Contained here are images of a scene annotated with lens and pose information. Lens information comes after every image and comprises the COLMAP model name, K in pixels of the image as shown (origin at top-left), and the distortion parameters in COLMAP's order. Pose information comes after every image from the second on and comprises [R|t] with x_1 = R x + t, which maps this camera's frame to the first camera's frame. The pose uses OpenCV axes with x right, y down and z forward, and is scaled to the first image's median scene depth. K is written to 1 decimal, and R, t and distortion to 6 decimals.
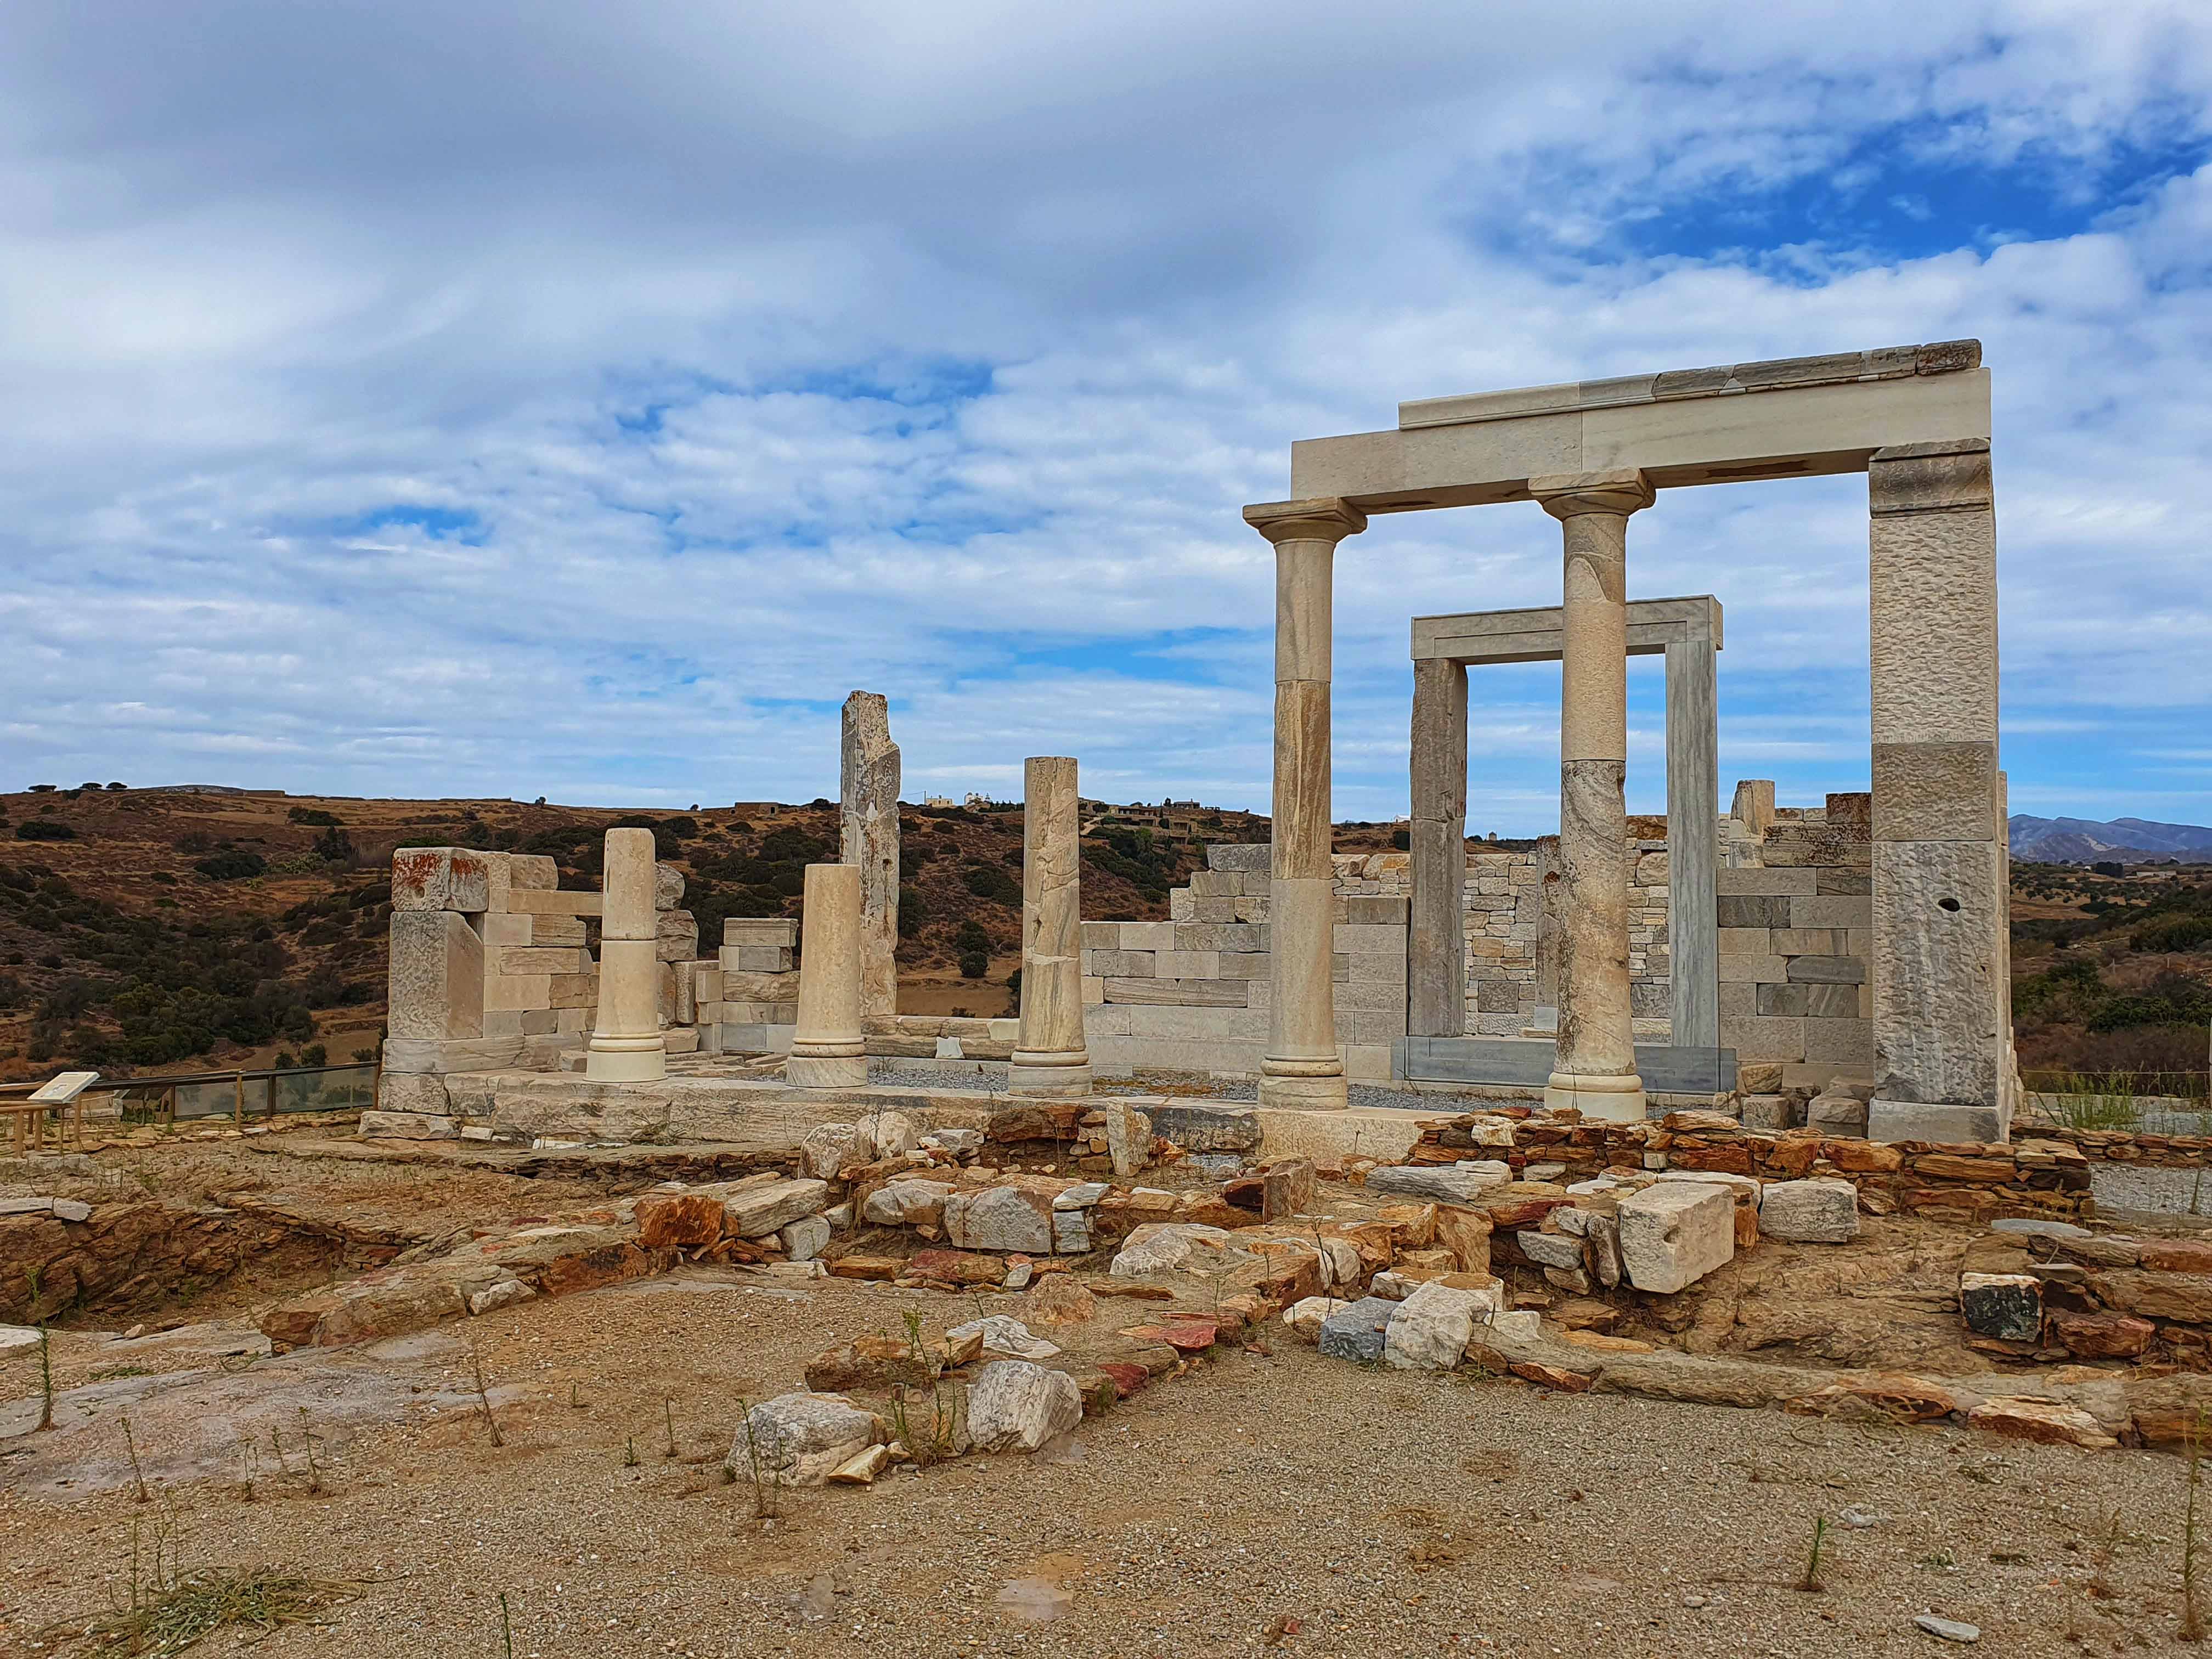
lens RADIAL K [[1867.9, 0, 1106.0], [0, 1867.9, 829.5], [0, 0, 1]] dist [0.121816, -0.283149]
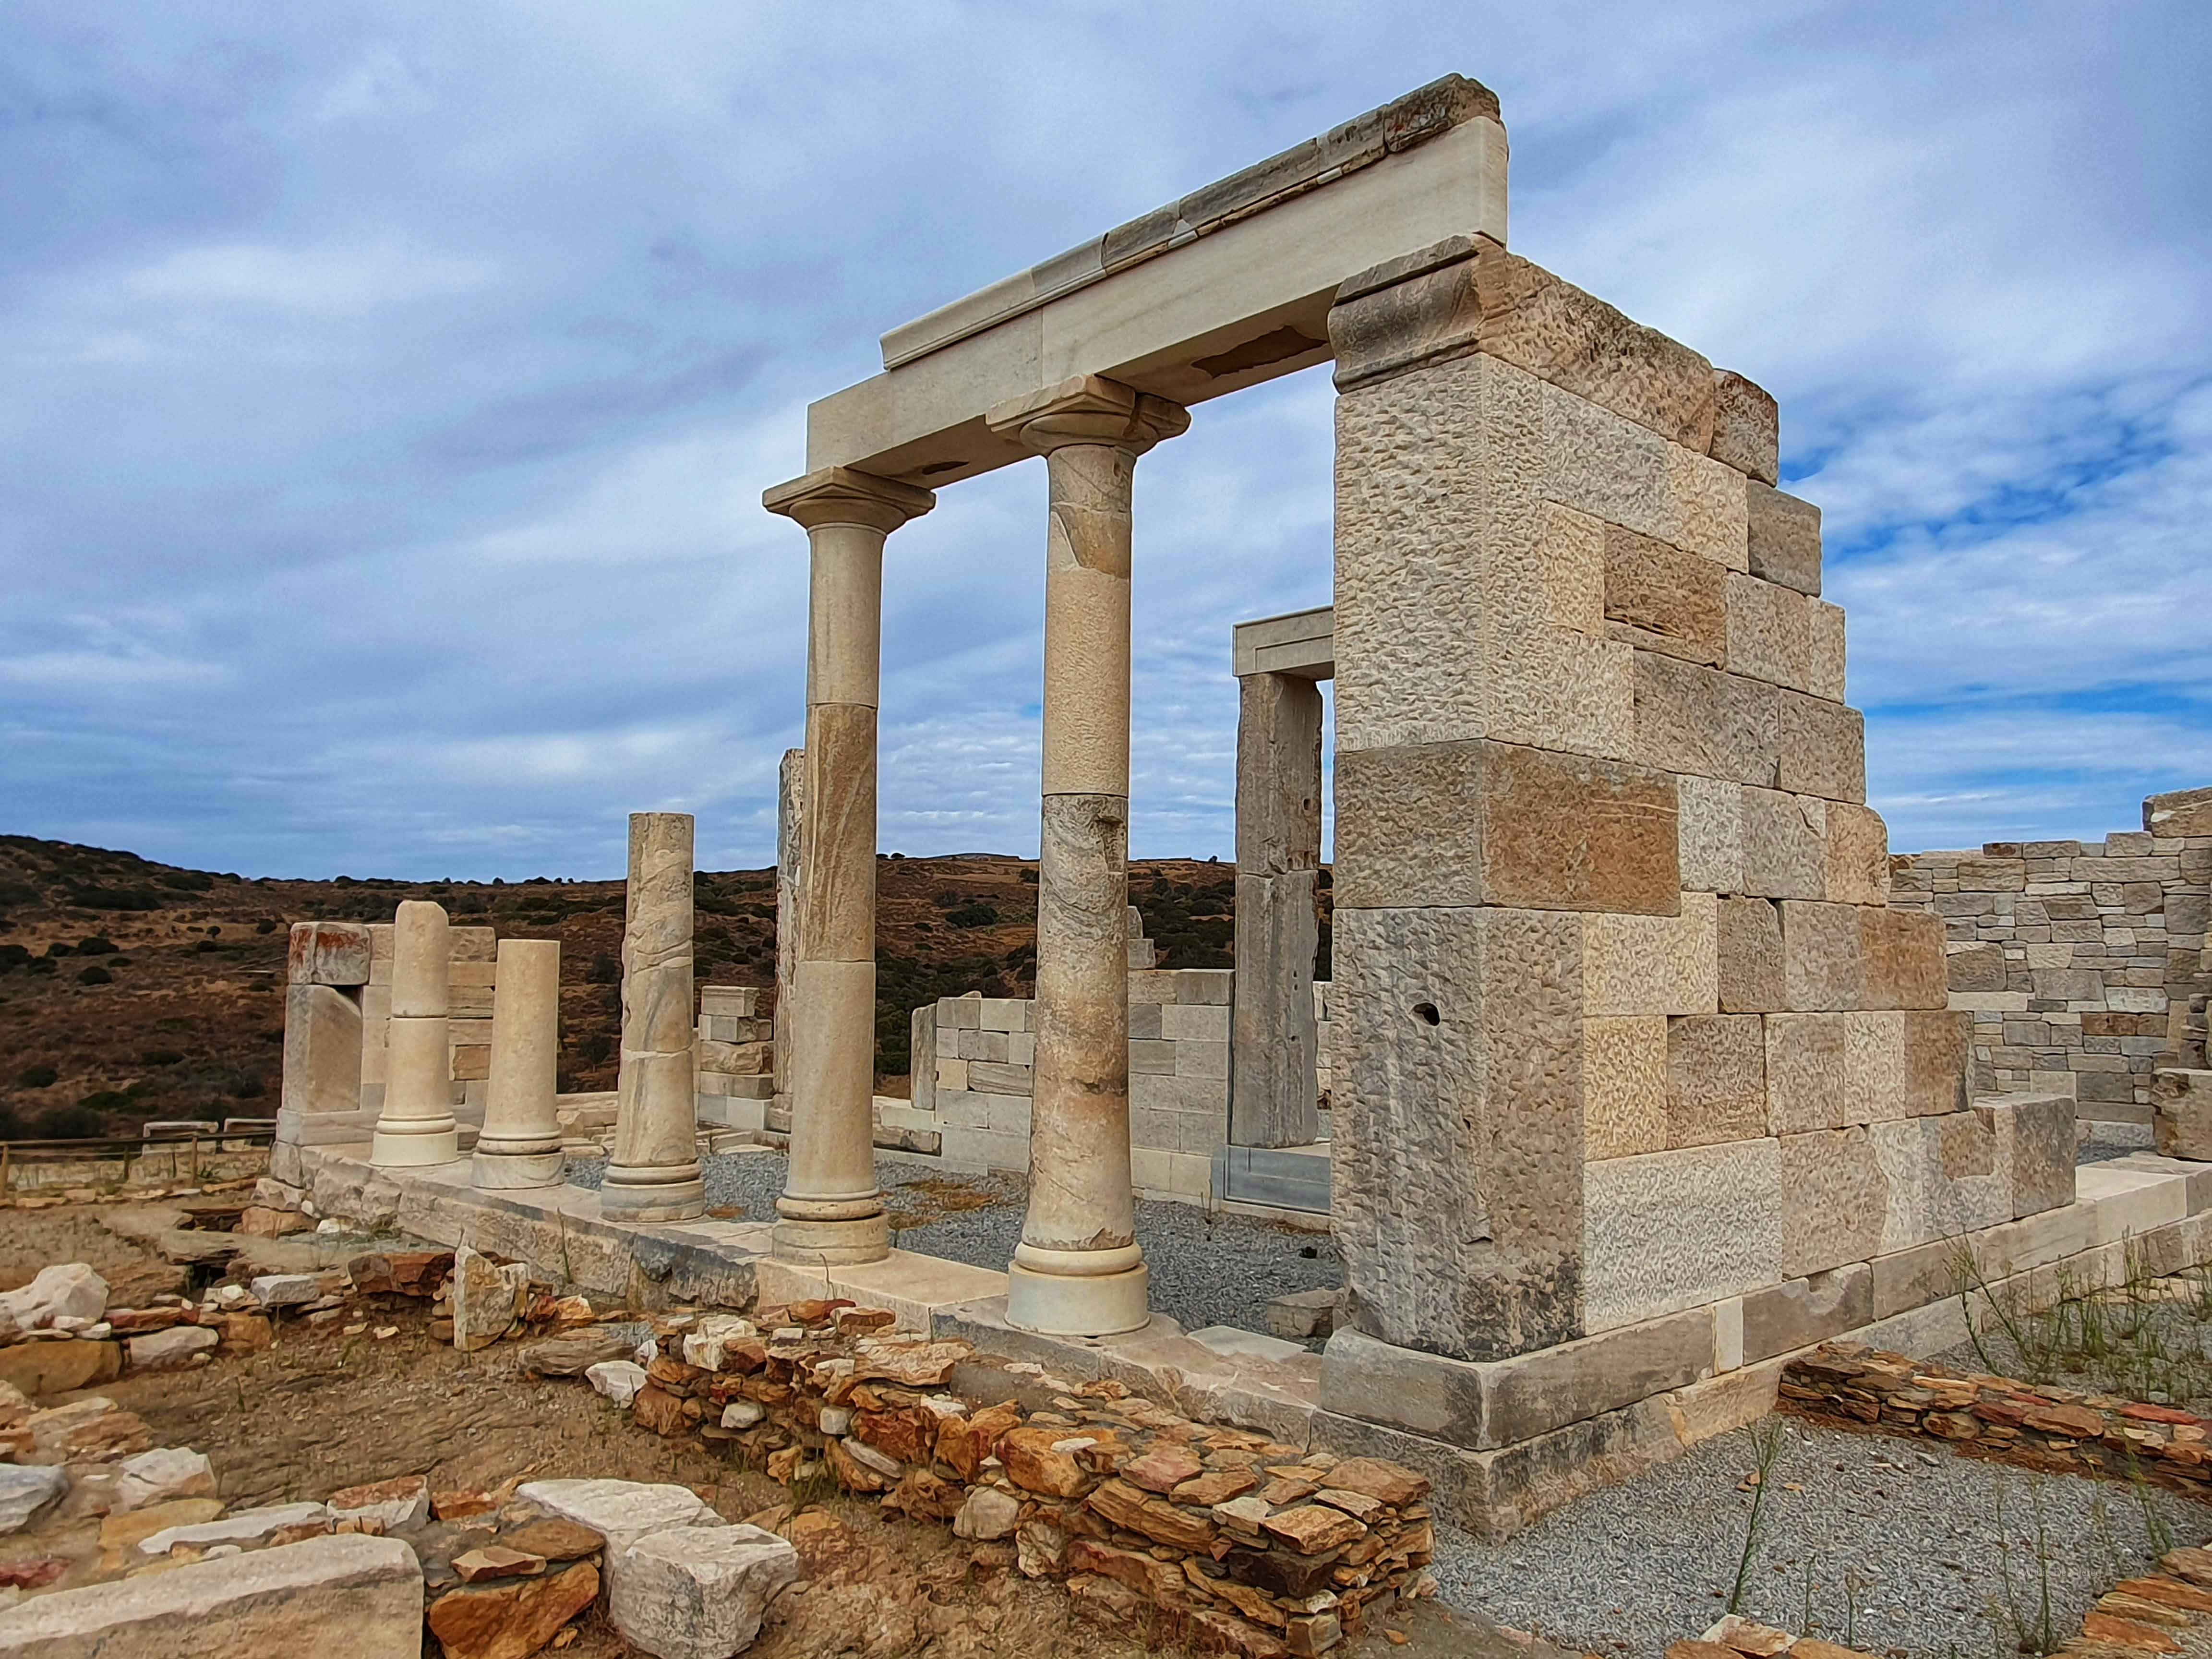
lens RADIAL K [[1637.6, 0, 1107.4], [0, 1637.6, 842.4], [0, 0, 1]] dist [0.001714, 0.004317]
pose [[0.934362, -0.027617, -0.355253, 0.528020], [0.019619, 0.999467, -0.026096, -0.002902], [0.355785, 0.017413, 0.934406, 0.470283]]
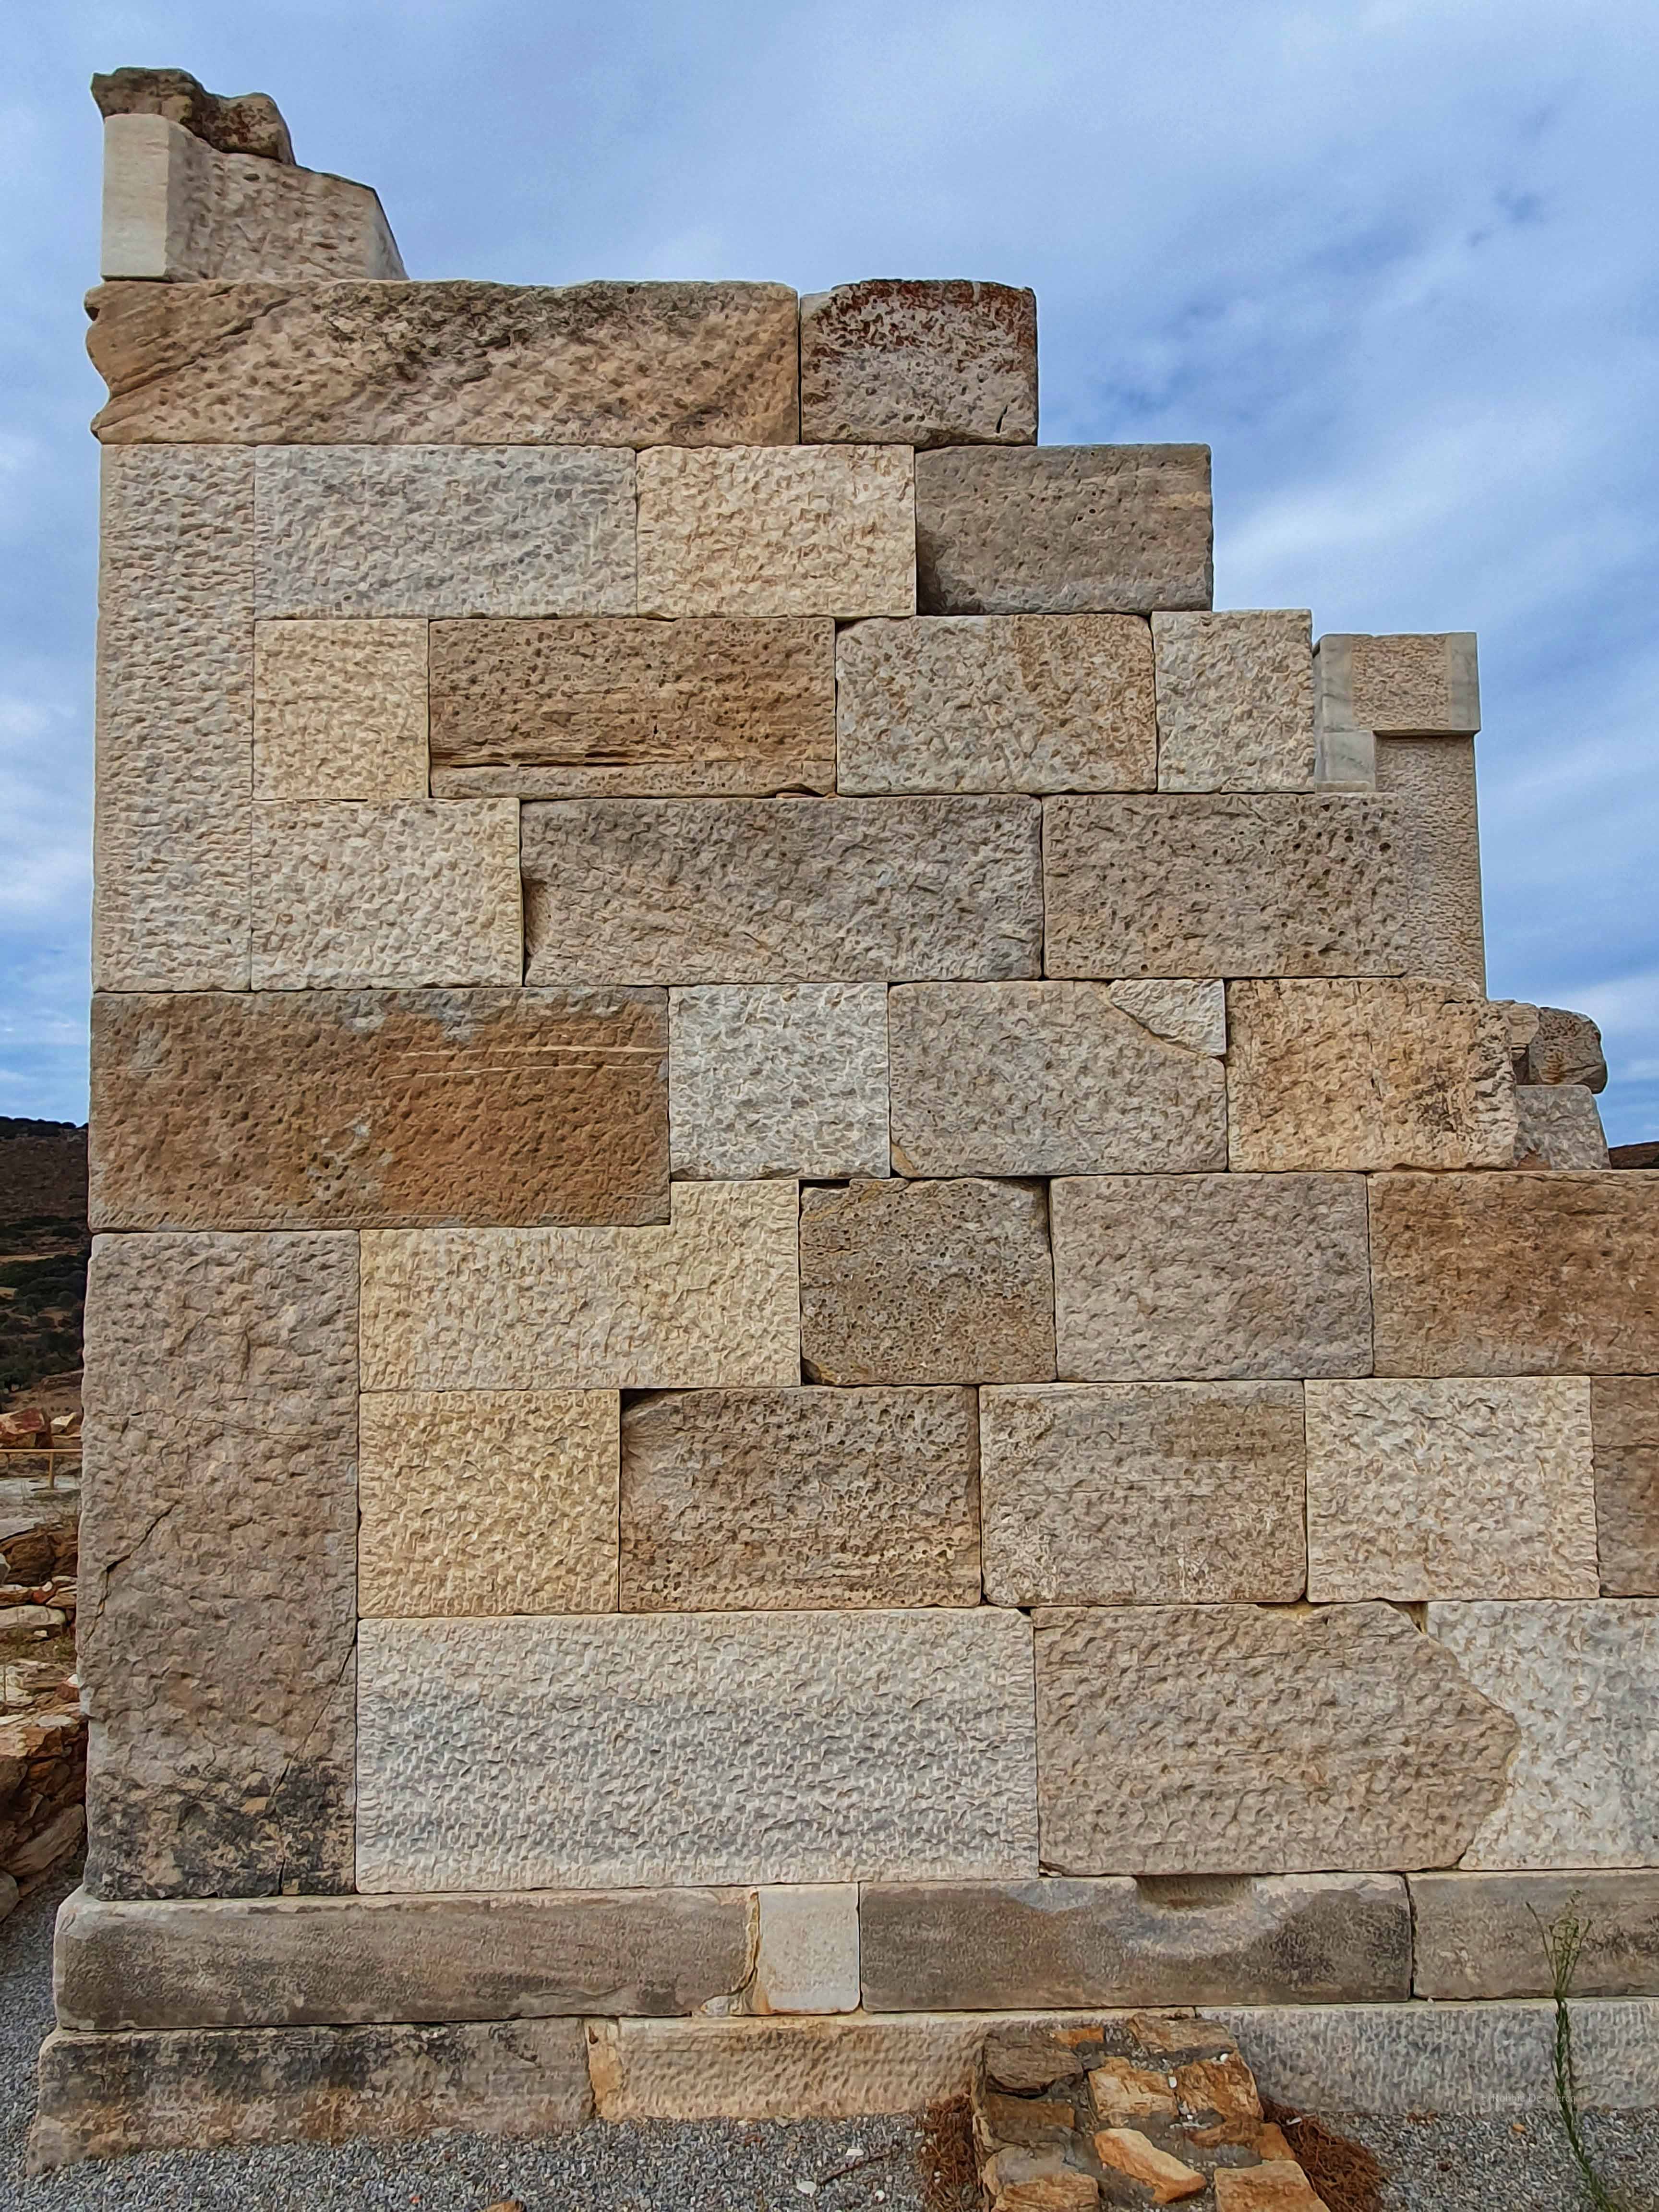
lens RADIAL K [[1637.6, 0, 830.5], [0, 1637.6, 1098.5], [0, 0, 1]] dist [0.001714, 0.004317]
pose [[0.456073, -0.088519, -0.885529, 0.838951], [0.070171, 0.995520, -0.063374, 0.010178], [0.887171, -0.033236, 0.460241, 0.957187]]
